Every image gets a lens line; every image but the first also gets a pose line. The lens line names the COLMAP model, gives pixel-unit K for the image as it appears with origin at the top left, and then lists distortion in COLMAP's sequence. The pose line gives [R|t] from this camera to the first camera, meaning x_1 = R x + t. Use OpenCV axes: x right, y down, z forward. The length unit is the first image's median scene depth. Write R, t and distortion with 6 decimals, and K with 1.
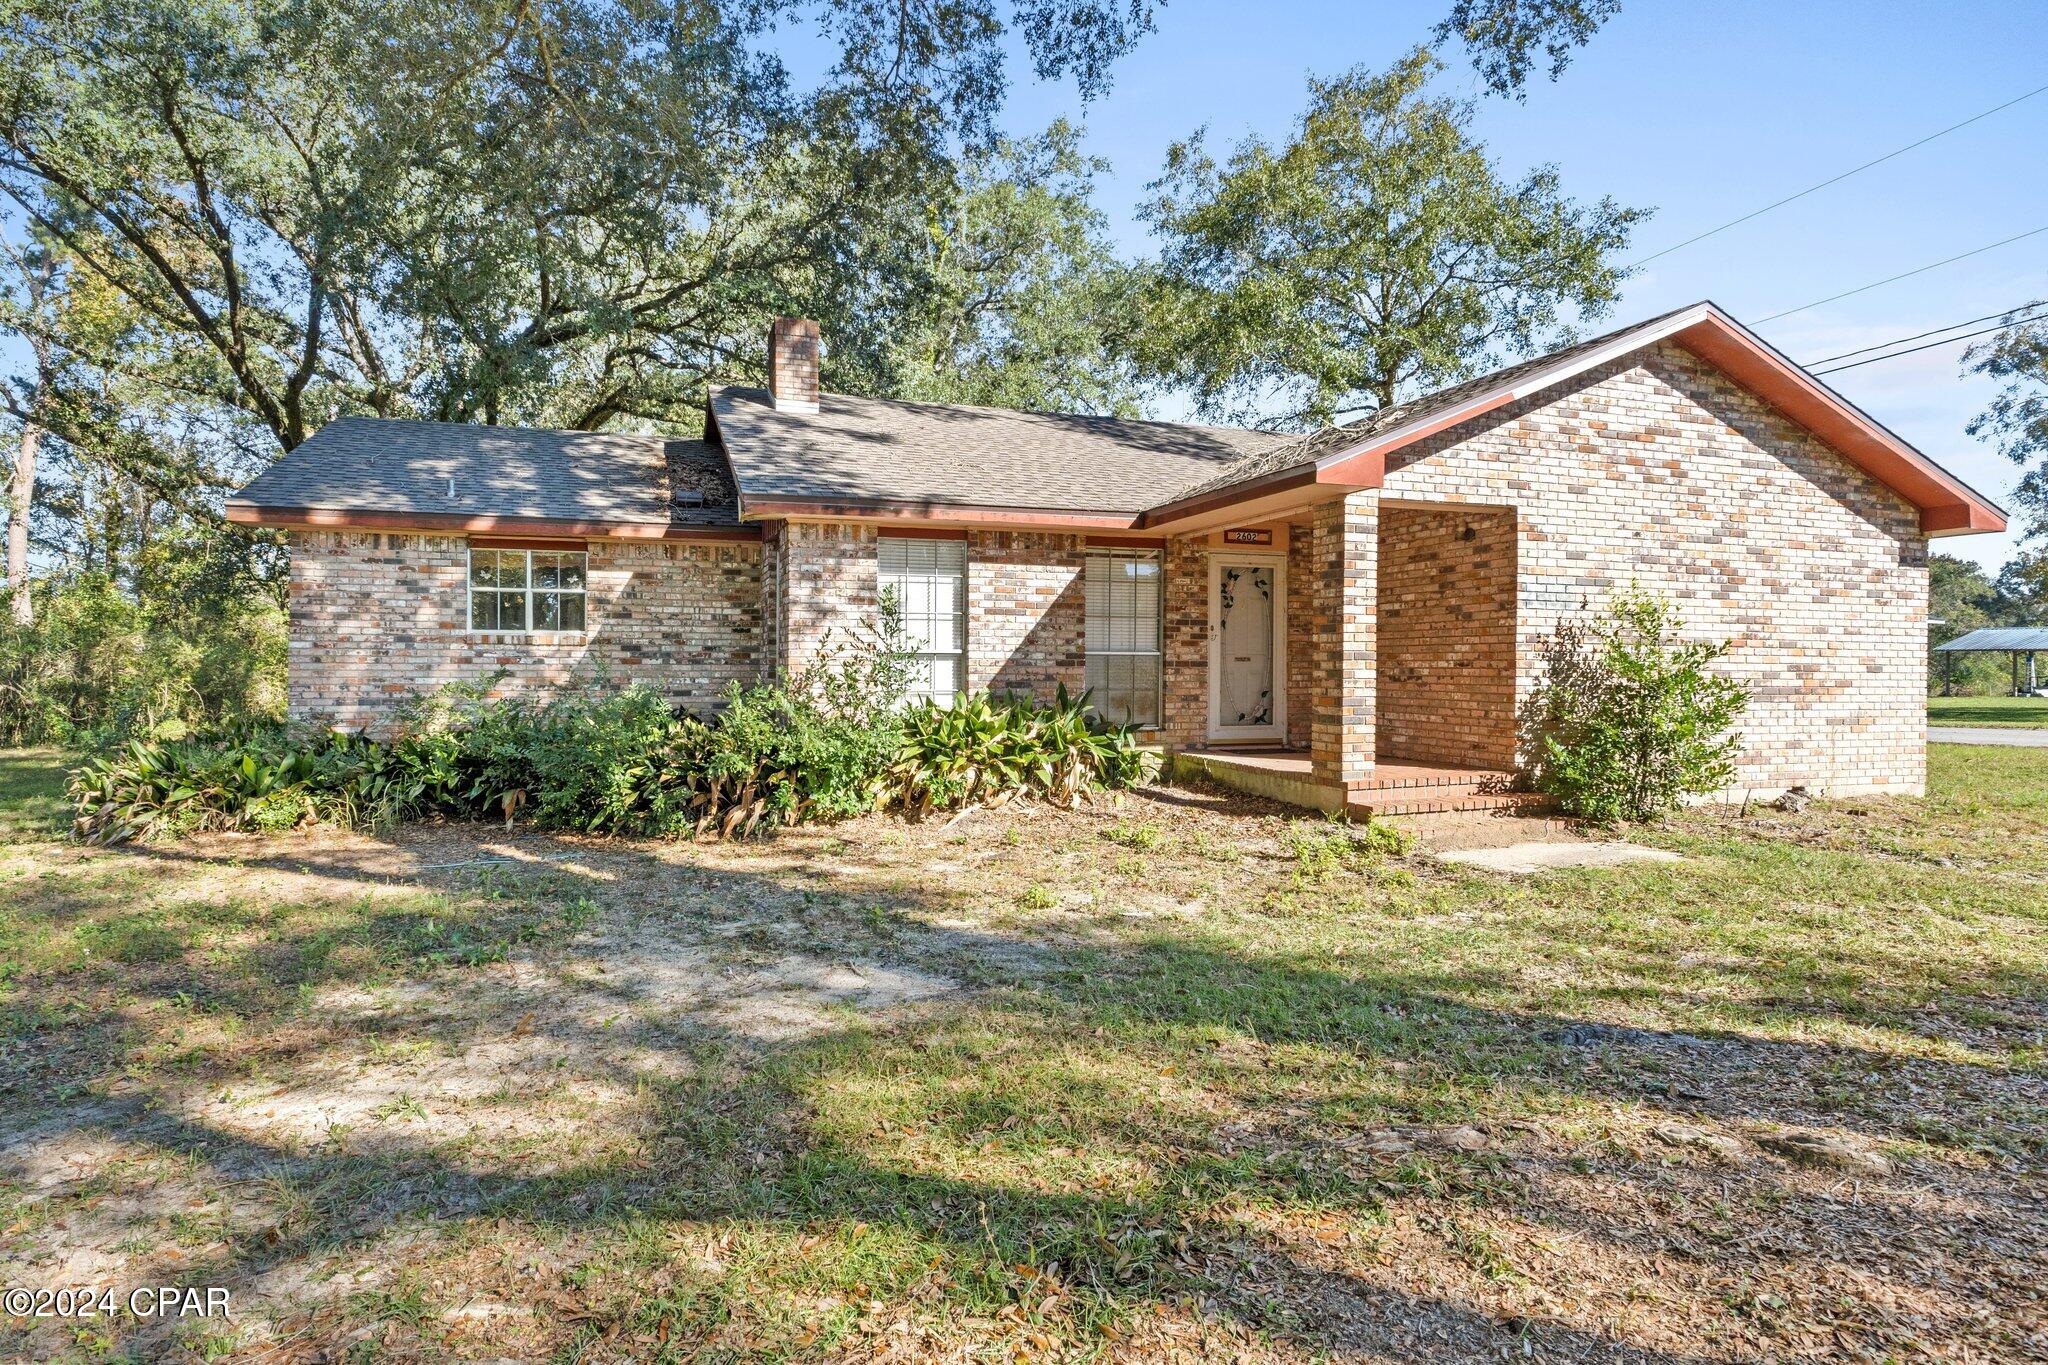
lens RADIAL K [[1136.3, 0, 1041.0], [0, 1136.3, 664.4], [0, 0, 1]] dist [-0.007158, -0.000267]
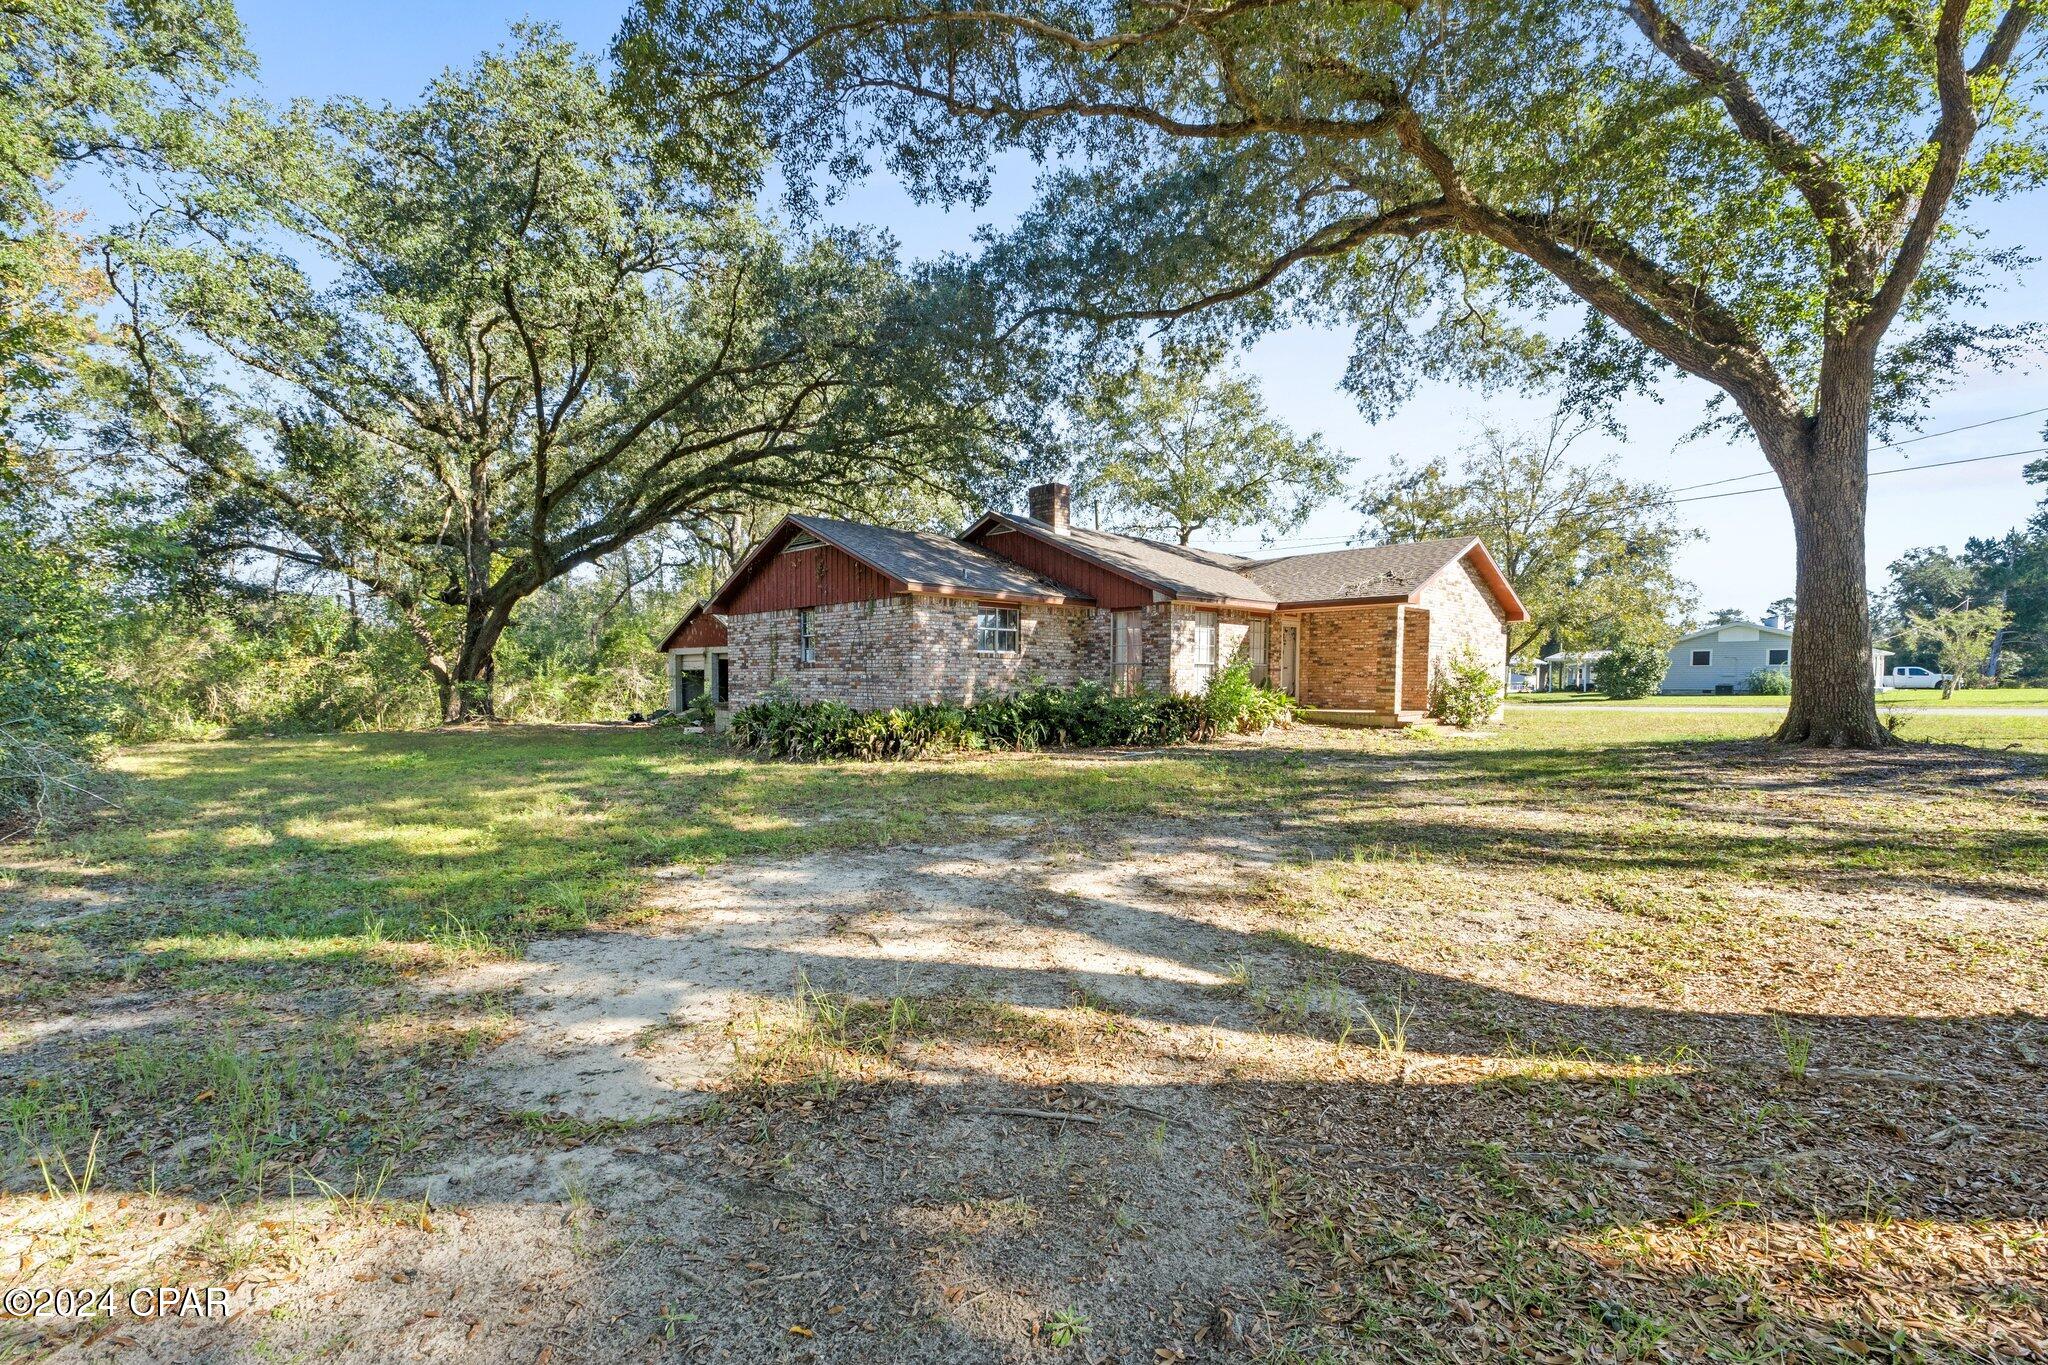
lens RADIAL K [[870.4, 0, 1023.4], [0, 870.4, 689.7], [0, 0, 1]] dist [-0.002016, -0.000007]
pose [[0.909715, -0.004547, 0.415207, -1.135258], [-0.000827, 0.999918, 0.012761, 0.019096], [-0.415231, -0.011953, 0.909637, -0.394113]]
